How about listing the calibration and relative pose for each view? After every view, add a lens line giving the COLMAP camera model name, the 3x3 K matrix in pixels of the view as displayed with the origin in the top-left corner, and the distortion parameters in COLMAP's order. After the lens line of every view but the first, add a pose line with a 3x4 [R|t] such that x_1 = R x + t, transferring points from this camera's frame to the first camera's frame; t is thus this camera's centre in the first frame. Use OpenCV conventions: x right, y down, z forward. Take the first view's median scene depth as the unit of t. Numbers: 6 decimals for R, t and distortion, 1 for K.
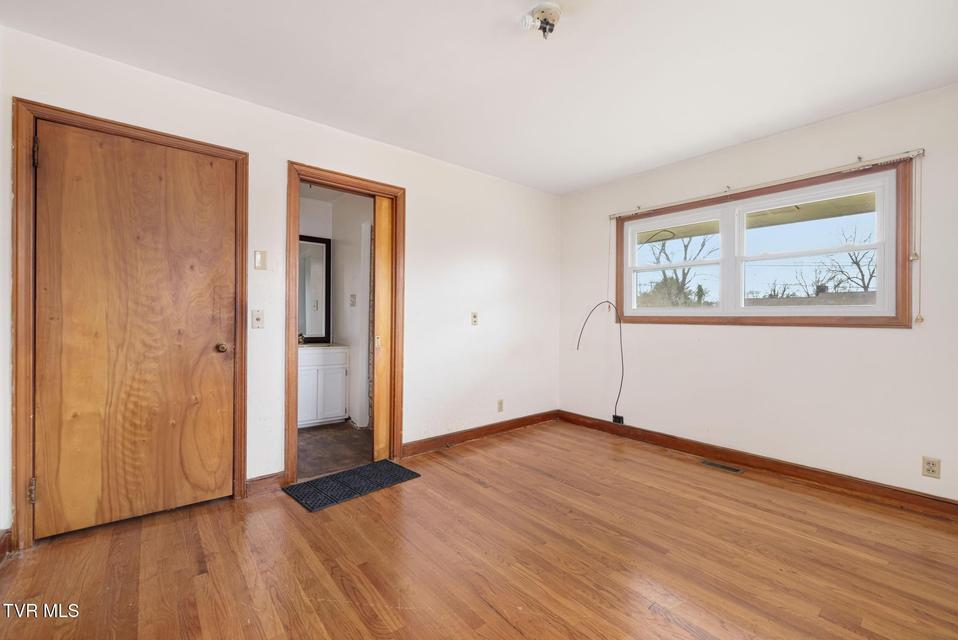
lens RADIAL K [[406.9, 0, 481.9], [0, 406.9, 316.7], [0, 0, 1]] dist [0.001088, -0.000078]
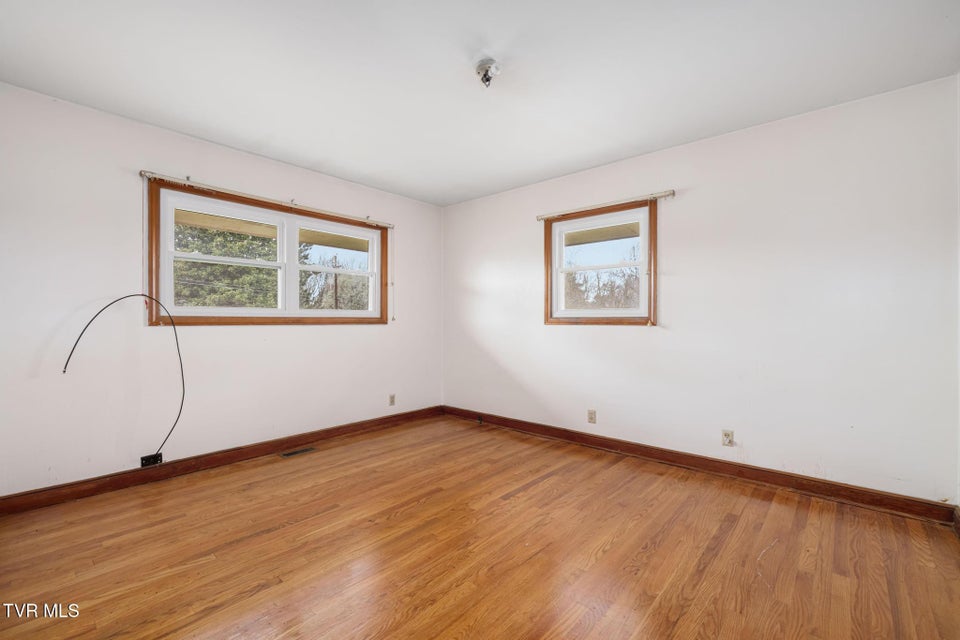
lens RADIAL K [[407.8, 0, 480.7], [0, 407.8, 318.5], [0, 0, 1]] dist [0.001088, -0.000078]
pose [[-0.159075, -0.000668, 0.987266, -0.659591], [-0.003990, 0.999992, 0.000034, 0.002355], [-0.987258, -0.003933, -0.159076, 0.772651]]
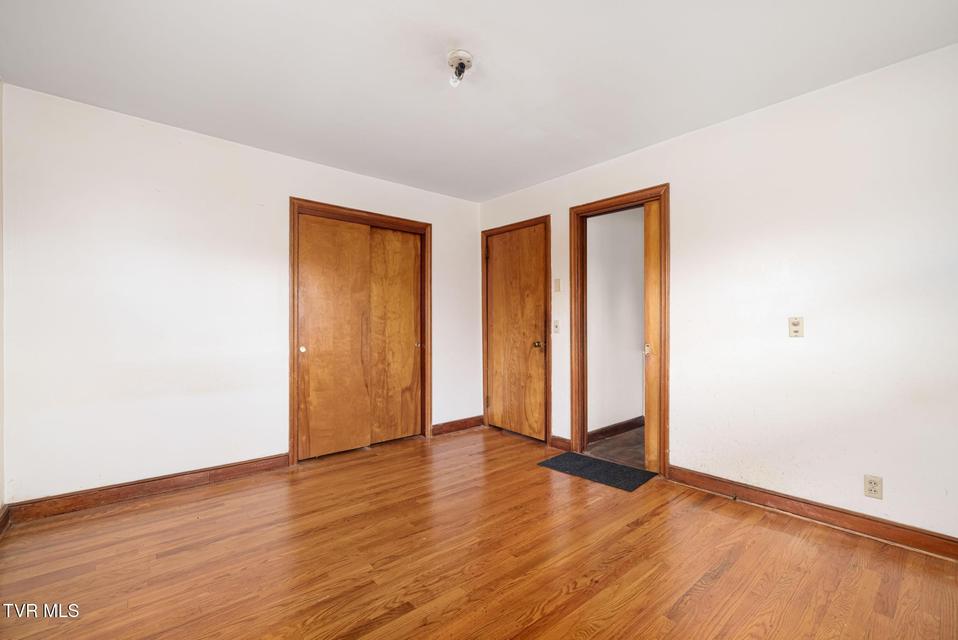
lens RADIAL K [[406.9, 0, 482.6], [0, 406.9, 330.6], [0, 0, 1]] dist [0.001088, -0.000078]
pose [[0.019299, 0.008513, -0.999778, 0.826557], [-0.001394, 0.999963, 0.008488, 0.007915], [0.999813, 0.001230, 0.019310, 0.666504]]
